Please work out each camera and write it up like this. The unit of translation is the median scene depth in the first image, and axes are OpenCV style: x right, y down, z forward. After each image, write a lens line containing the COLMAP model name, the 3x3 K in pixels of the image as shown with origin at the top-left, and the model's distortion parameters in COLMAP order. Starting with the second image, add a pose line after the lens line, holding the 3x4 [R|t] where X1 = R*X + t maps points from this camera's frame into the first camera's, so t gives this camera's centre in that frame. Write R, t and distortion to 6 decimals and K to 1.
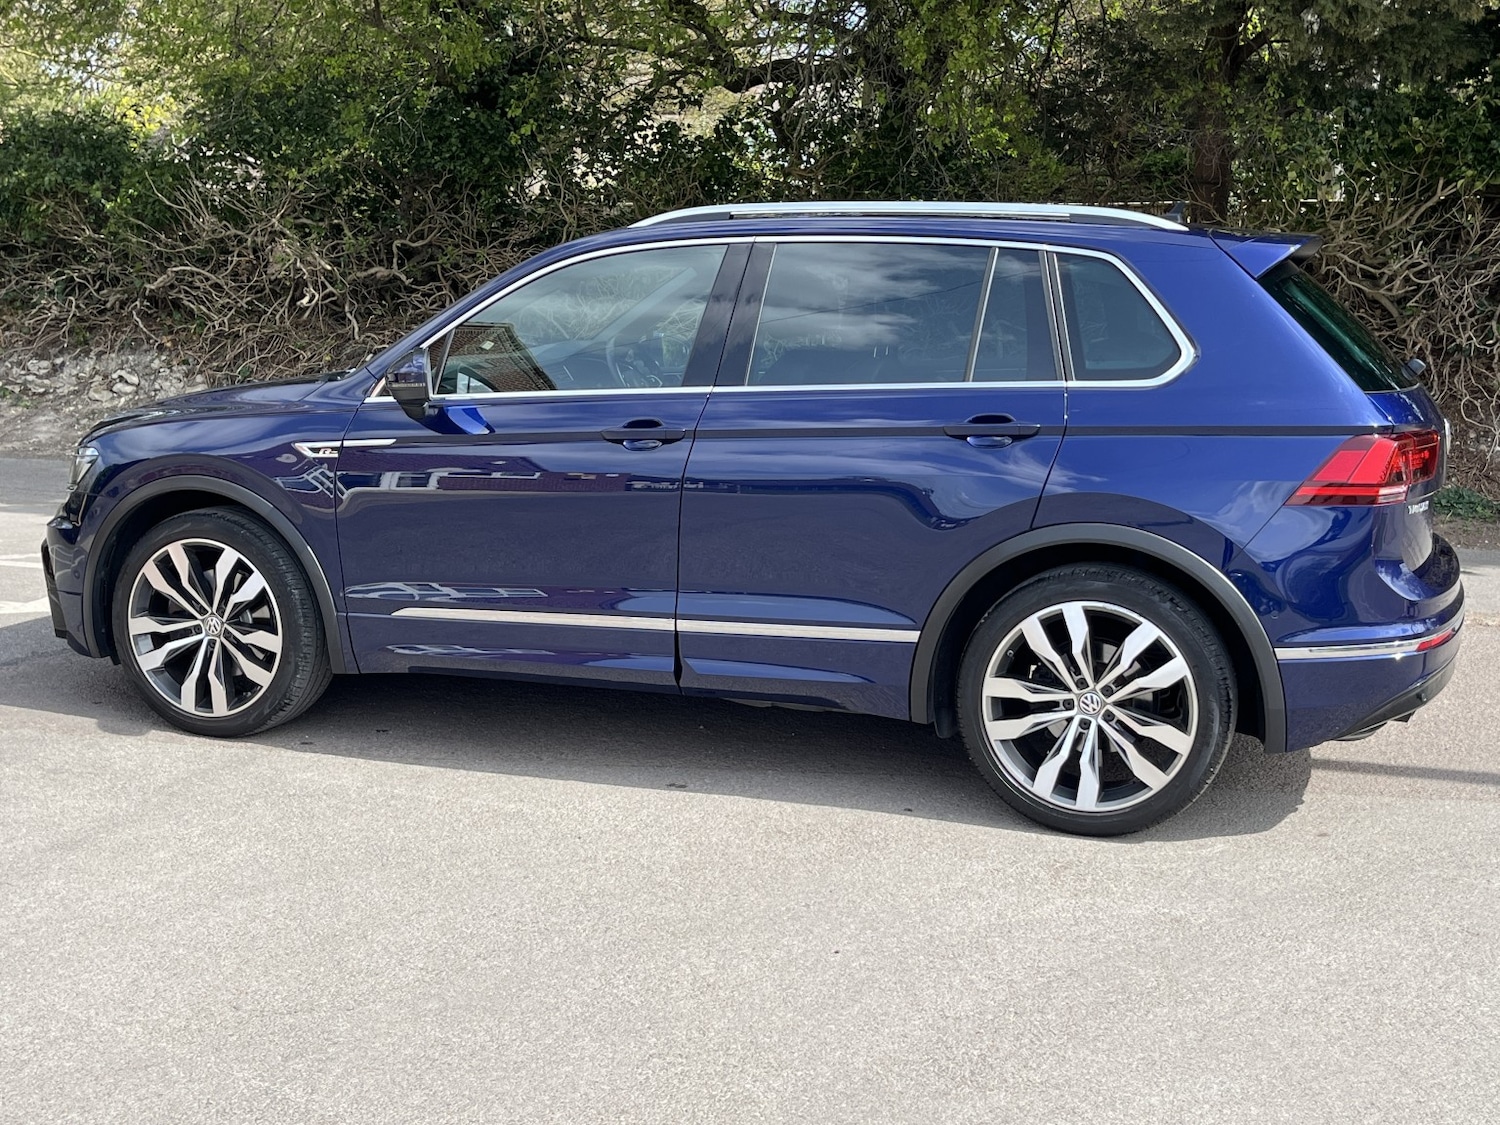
lens RADIAL K [[1800.4, 0, 746.5], [0, 1800.4, 558.5], [0, 0, 1]] dist [0.035375, 0.000000]
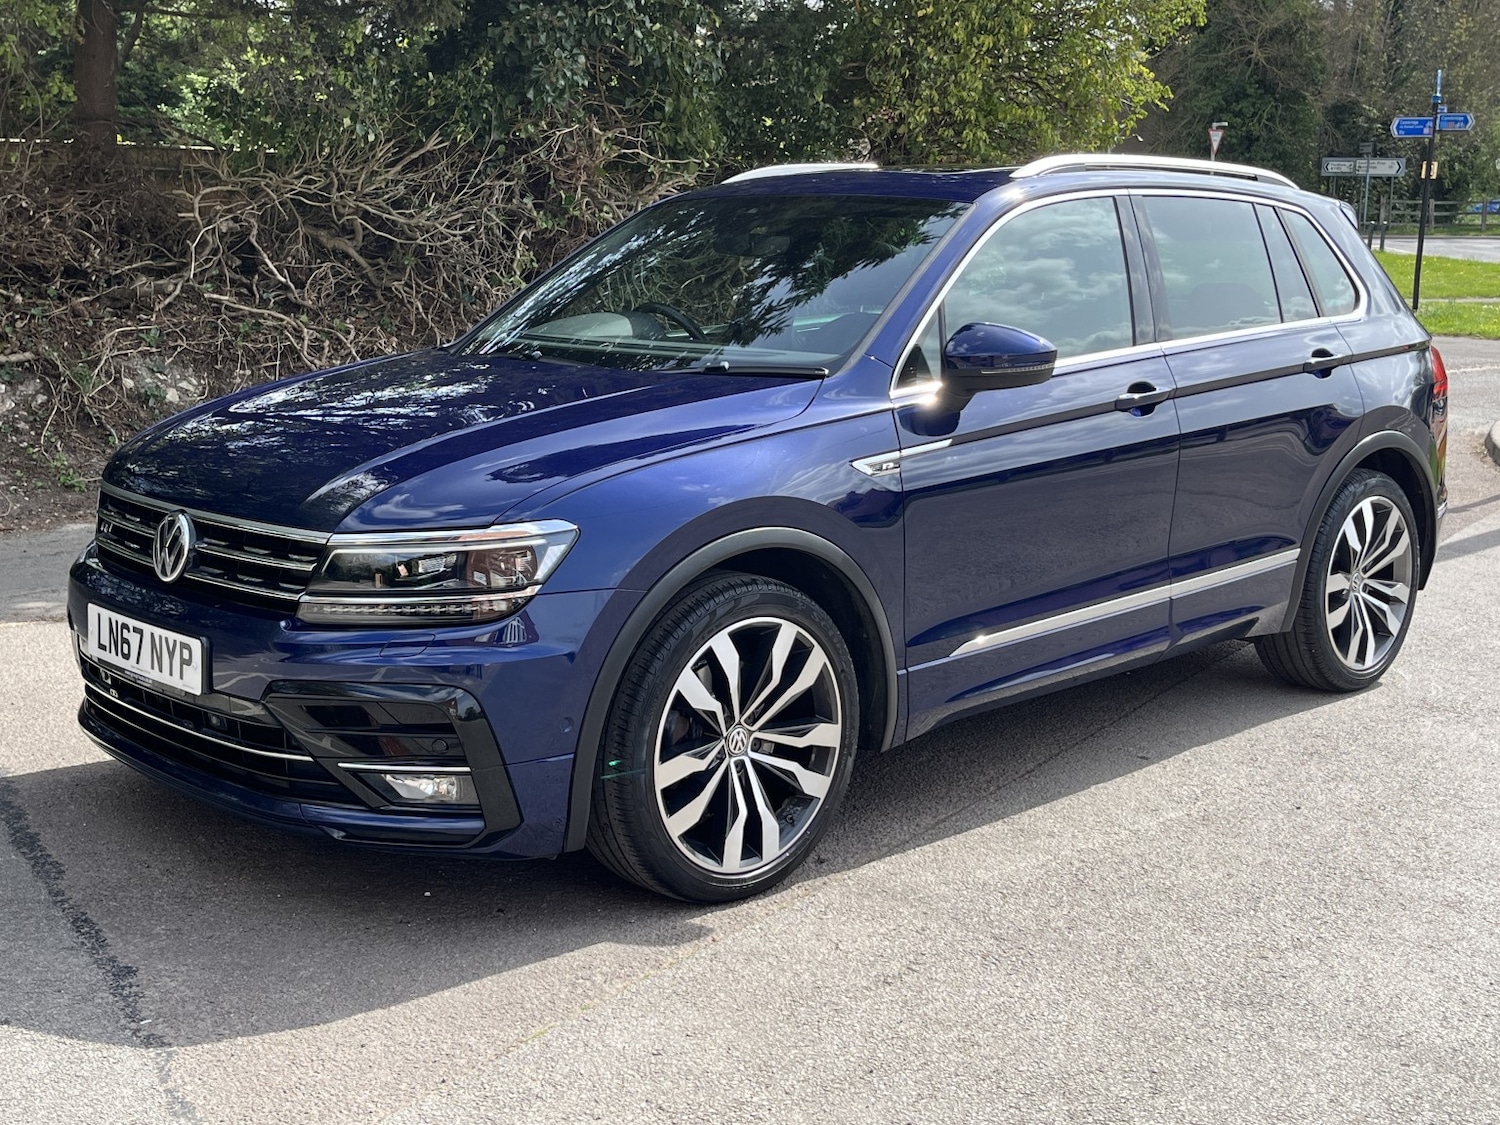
lens RADIAL K [[1800.4, 0, 760.1], [0, 1800.4, 562.9], [0, 0, 1]] dist [0.035375, 0.000000]
pose [[0.445998, -0.169344, 0.878868, -1.040162], [0.140109, 0.983042, 0.118316, -0.130282], [-0.884000, 0.070369, 0.462161, 0.775979]]
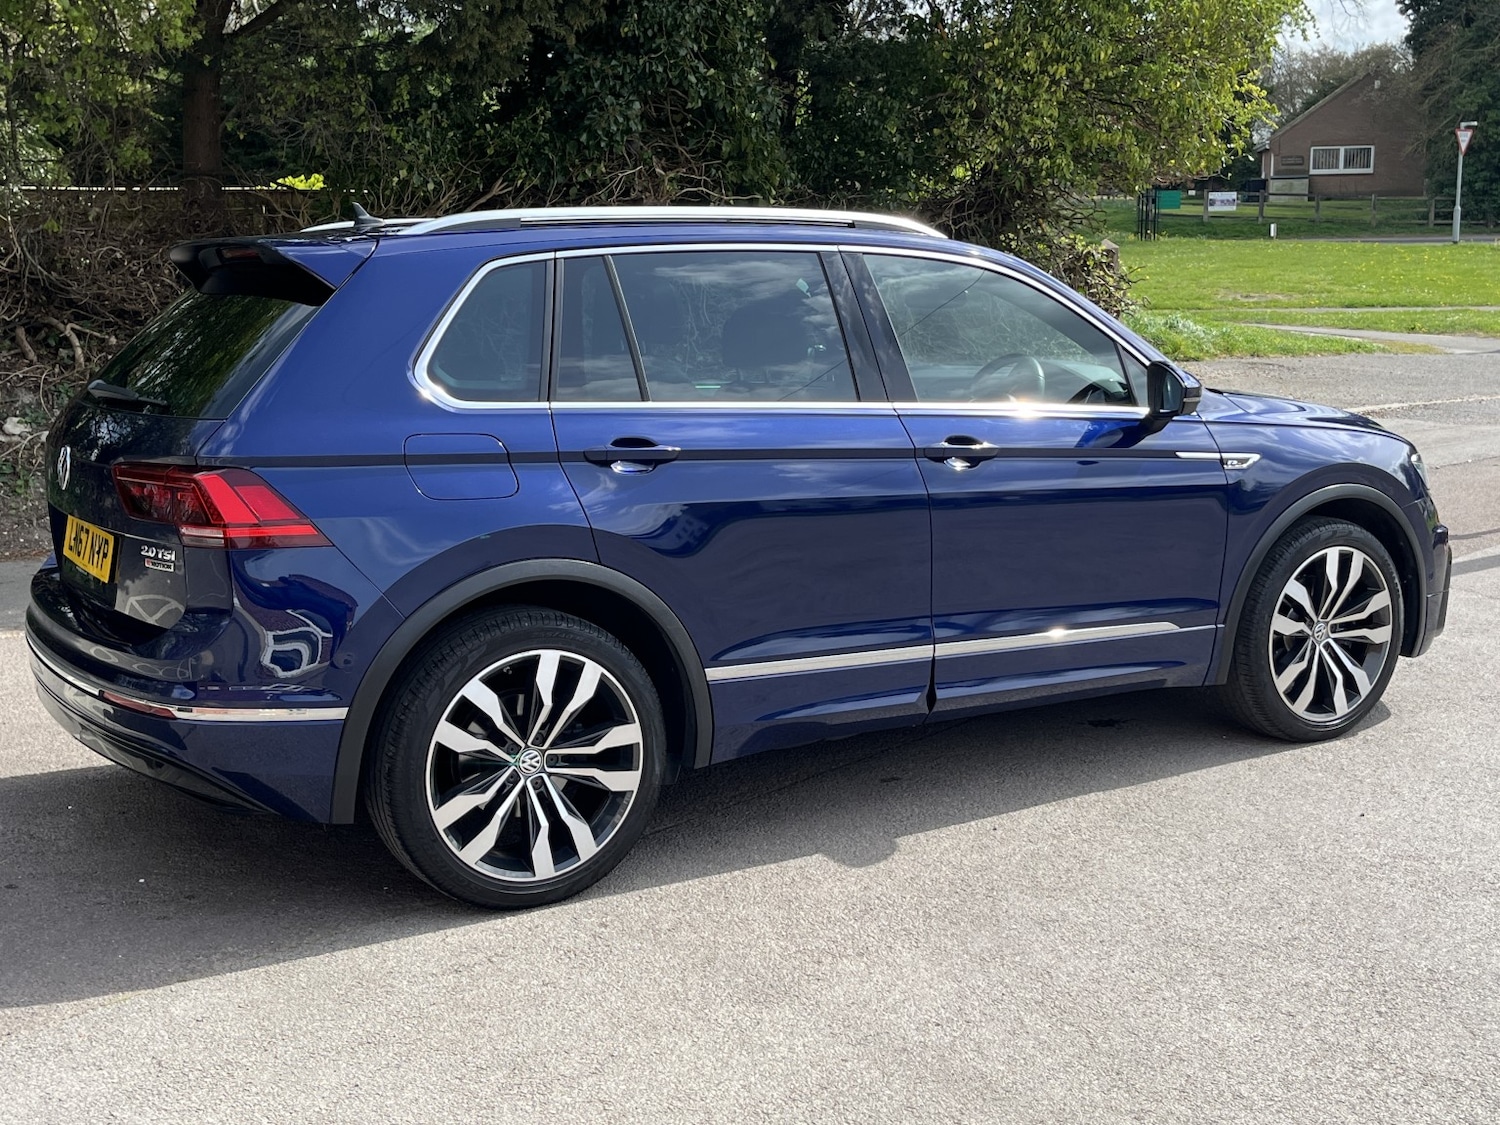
lens RADIAL K [[1800.4, 0, 766.1], [0, 1800.4, 573.8], [0, 0, 1]] dist [0.035375, 0.000000]
pose [[0.577257, -0.165160, 0.799685, -0.956781], [0.148647, 0.984222, 0.095972, -0.108032], [-0.802919, 0.063471, 0.592700, 0.466881]]
